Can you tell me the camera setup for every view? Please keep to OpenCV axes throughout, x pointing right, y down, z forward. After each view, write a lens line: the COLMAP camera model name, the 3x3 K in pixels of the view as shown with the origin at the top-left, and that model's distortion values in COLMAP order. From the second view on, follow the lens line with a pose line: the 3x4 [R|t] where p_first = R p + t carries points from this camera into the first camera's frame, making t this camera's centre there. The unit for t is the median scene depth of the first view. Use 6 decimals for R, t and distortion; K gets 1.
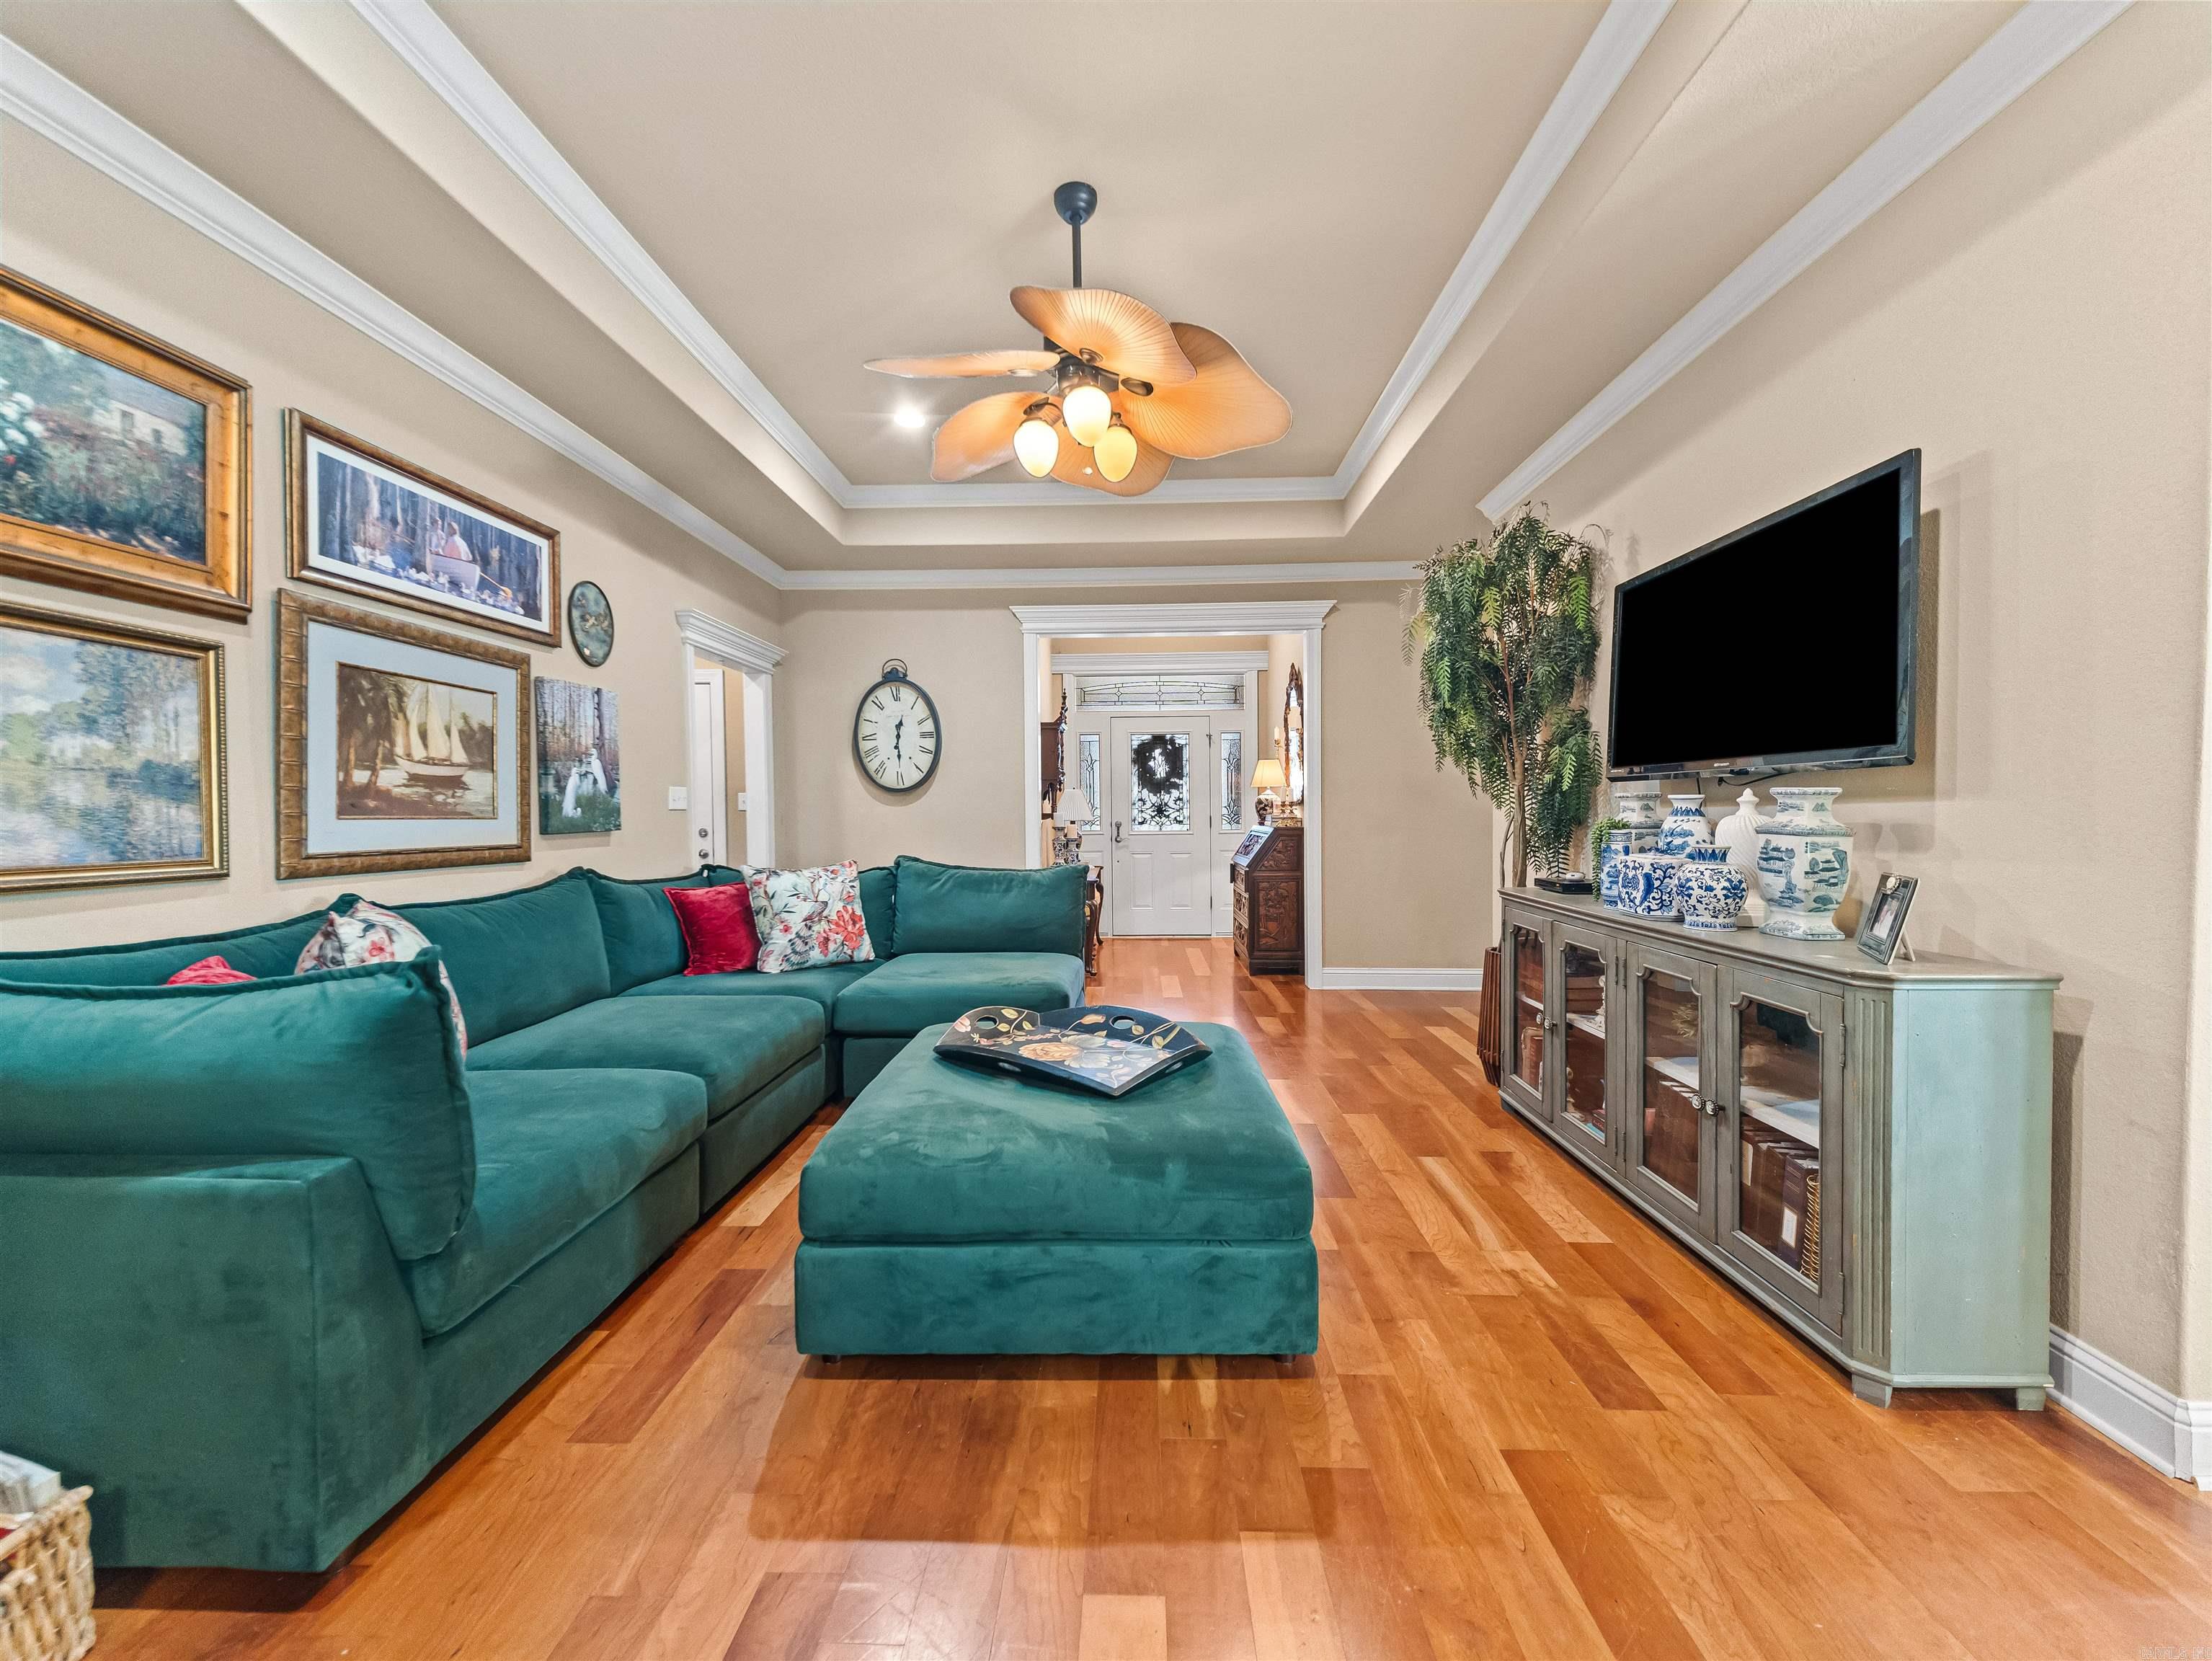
lens RADIAL K [[842.9, 0, 1106.0], [0, 842.9, 830.5], [0, 0, 1]] dist [0.023887, -0.008948]
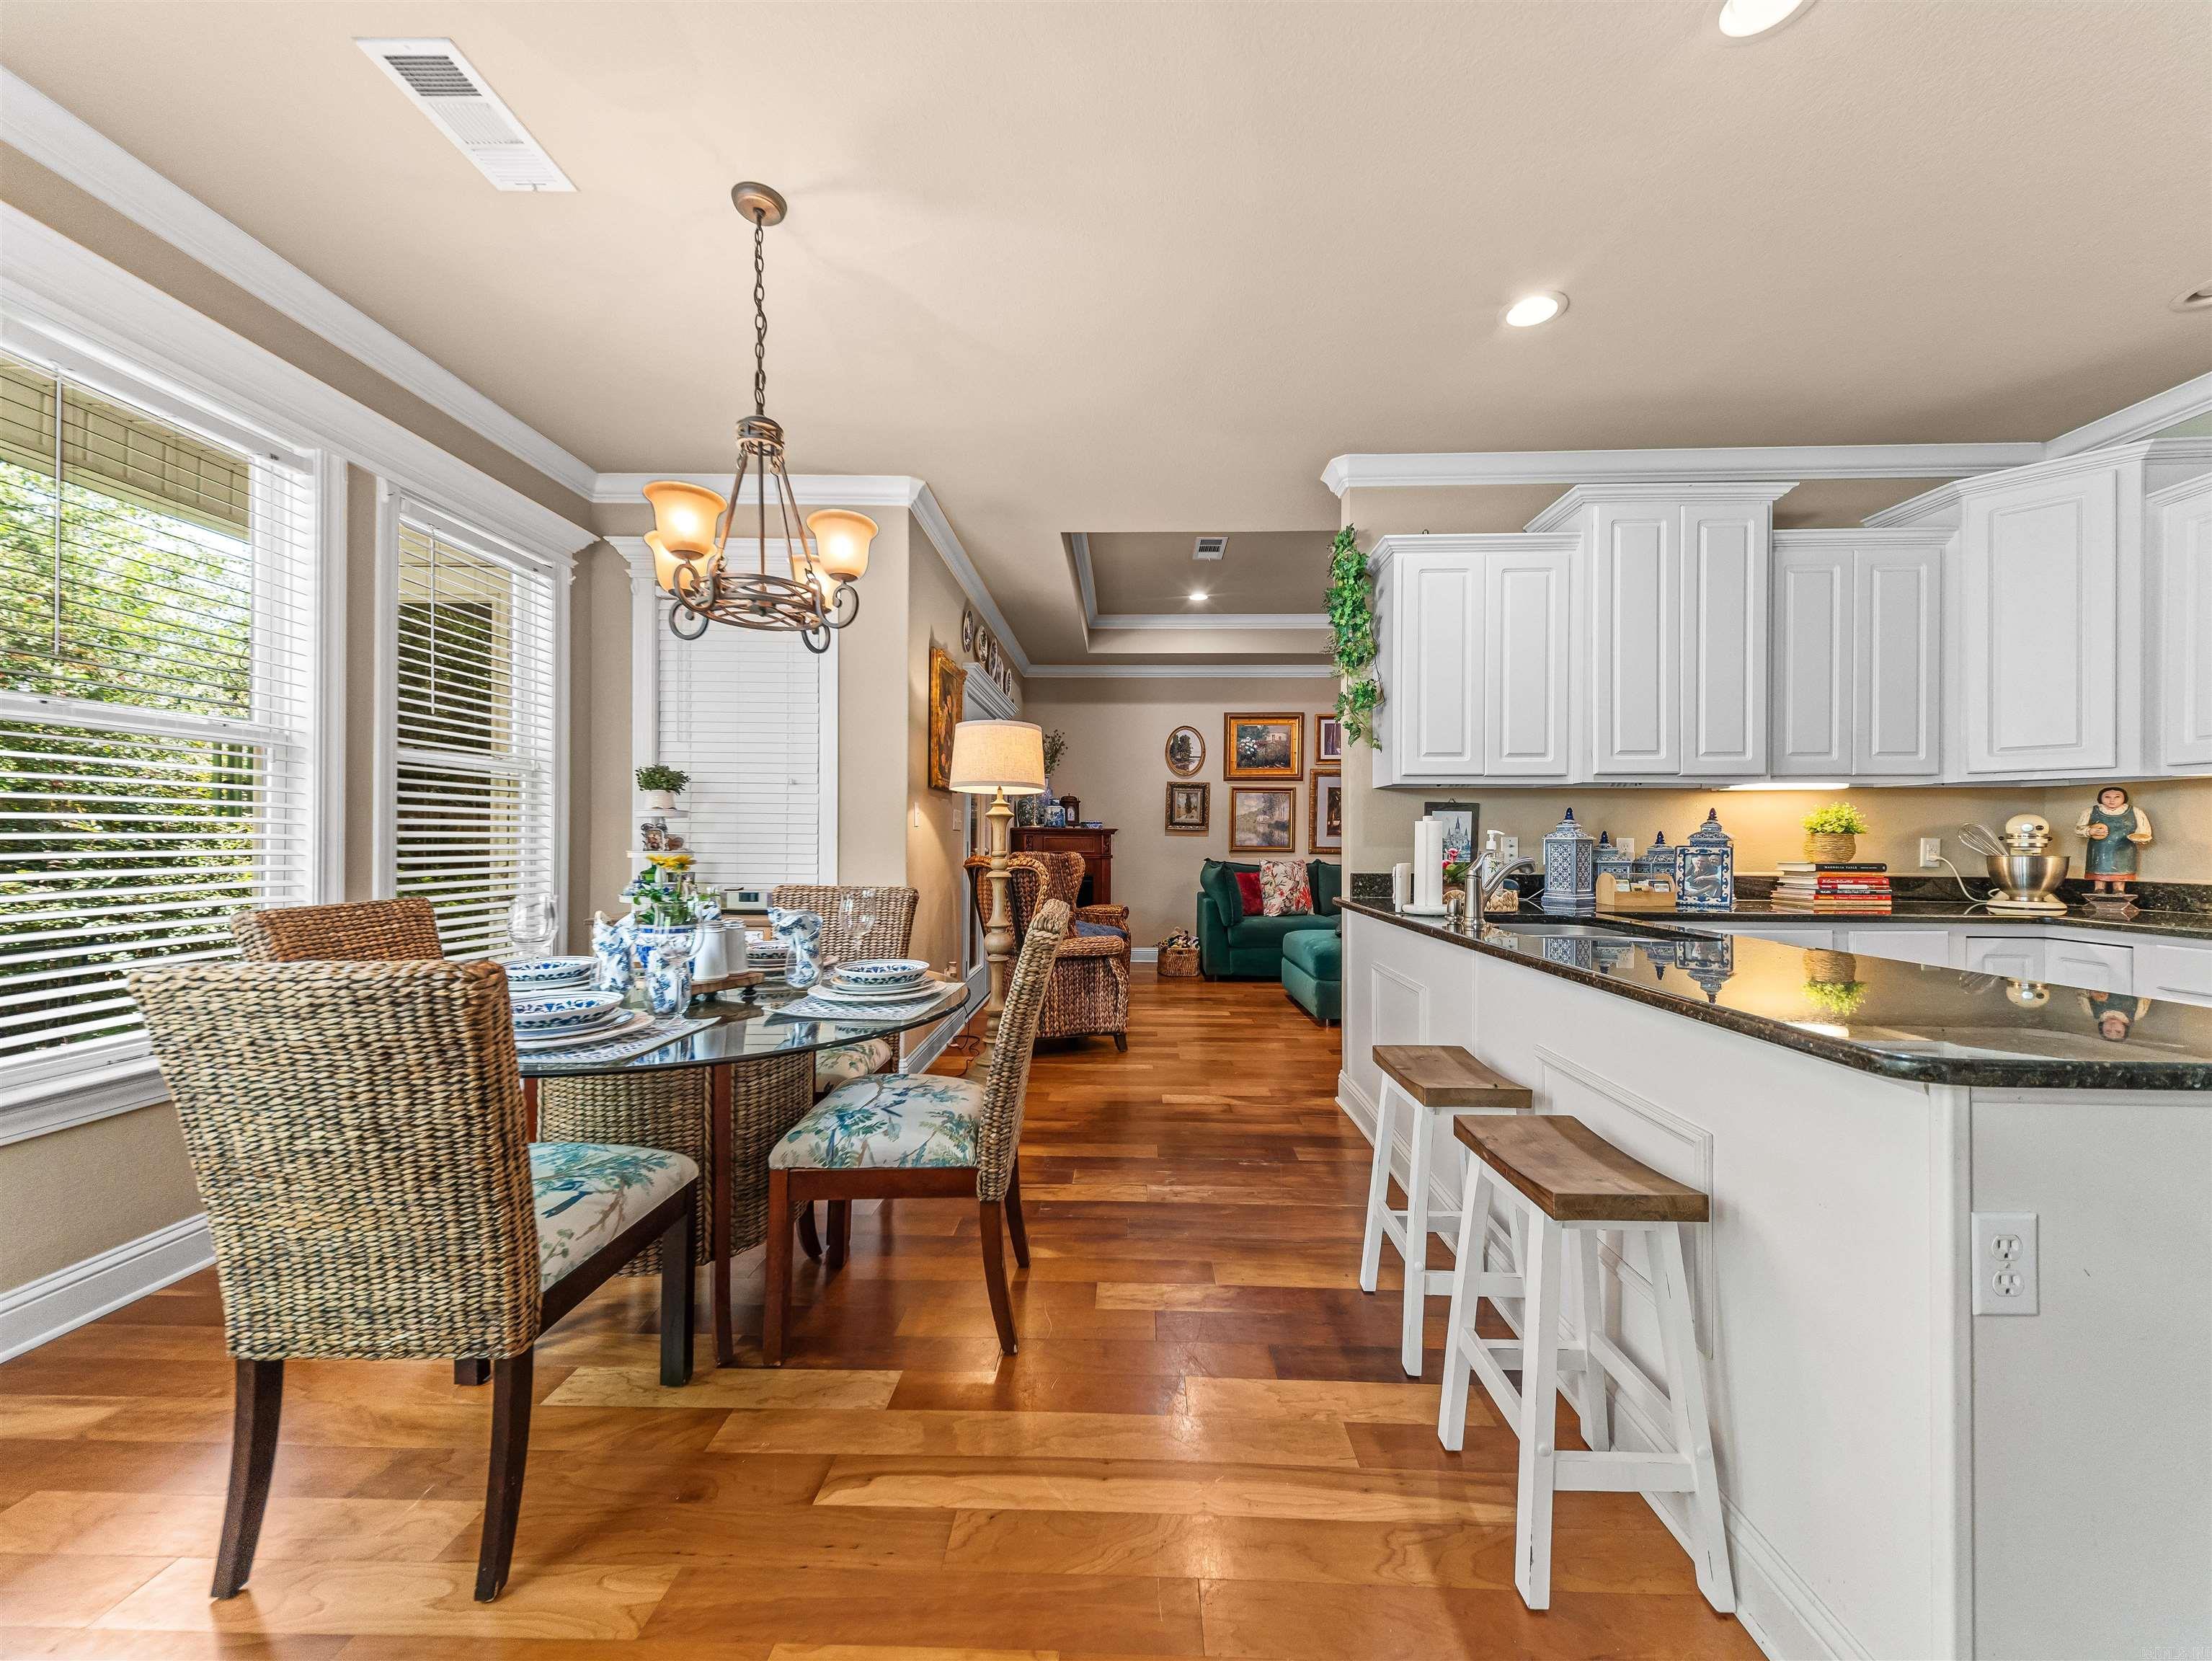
lens RADIAL K [[852.5, 0, 1117.7], [0, 852.5, 839.6], [0, 0, 1]] dist [0.036183, -0.014733]
pose [[0.013836, 0.008711, -0.999866, 1.914046], [-0.031437, 0.999471, 0.008273, -0.003392], [0.999410, 0.031319, 0.014103, 0.148964]]
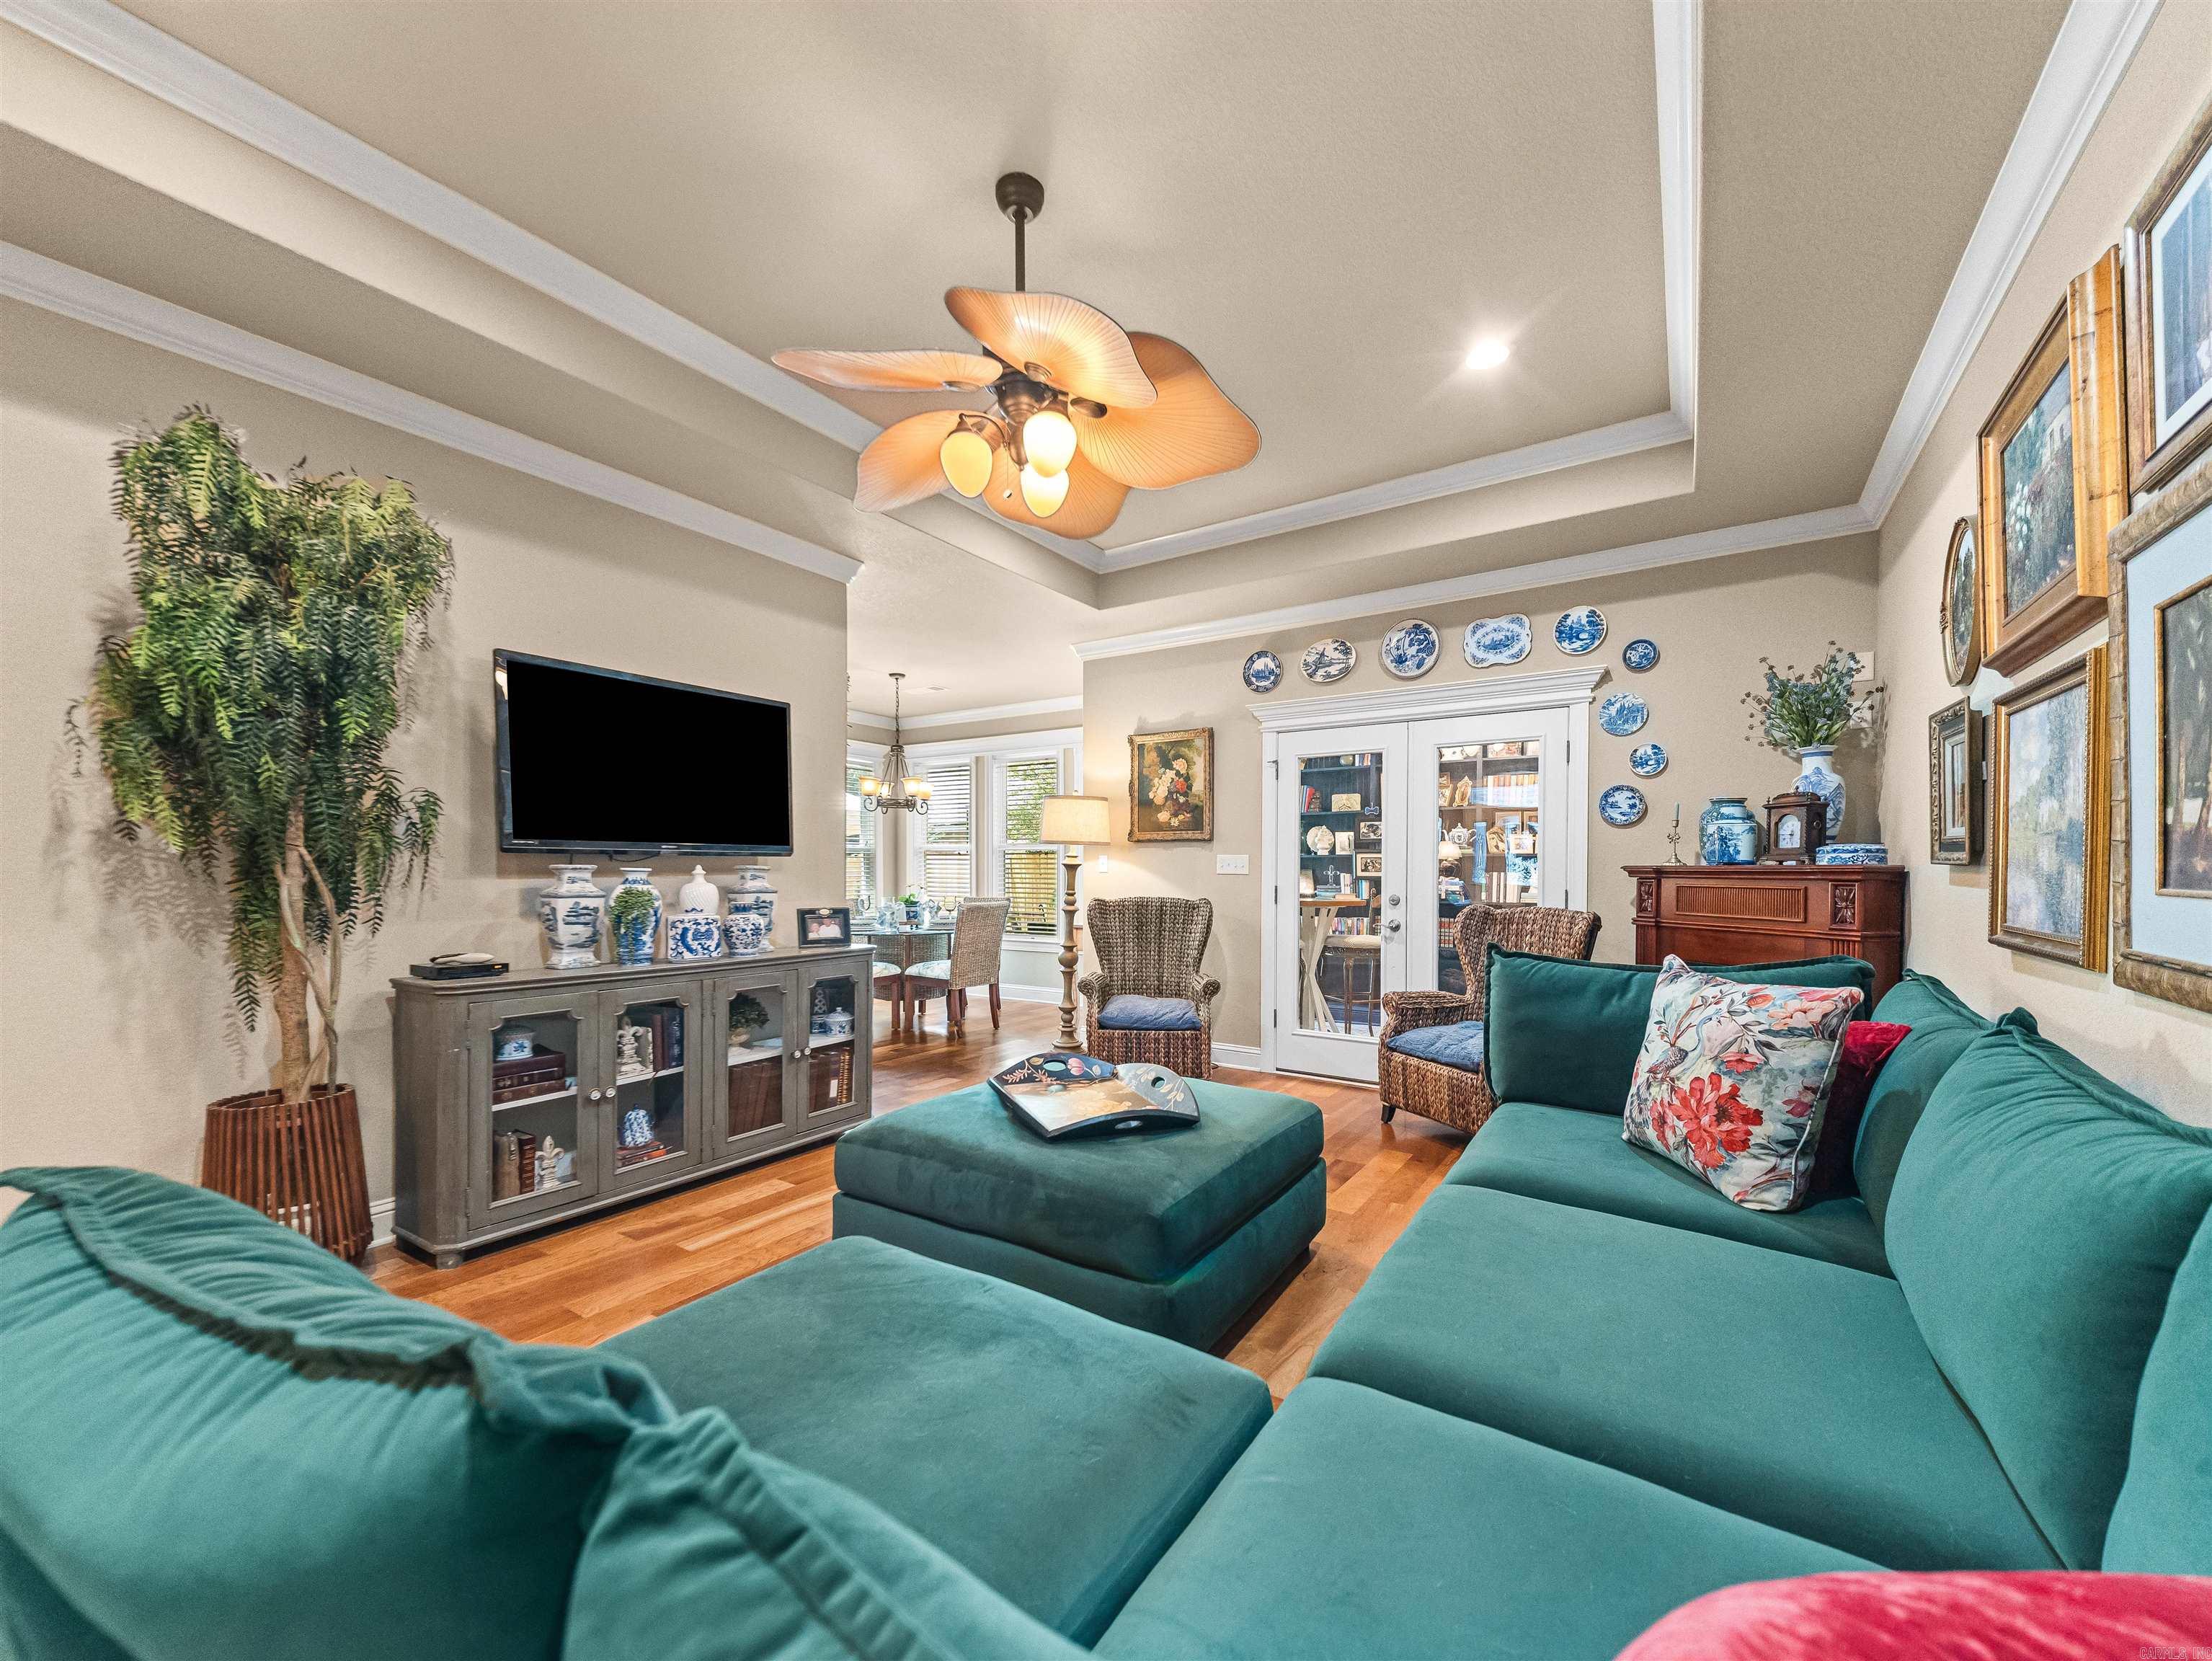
lens RADIAL K [[875.2, 0, 1110.1], [0, 875.2, 885.8], [0, 0, 1]] dist [0.037457, -0.016070]
pose [[-0.852703, -0.002881, 0.522388, -0.528535], [0.018406, 0.999198, 0.035554, -0.043723], [-0.522072, 0.039932, -0.851966, 1.550797]]
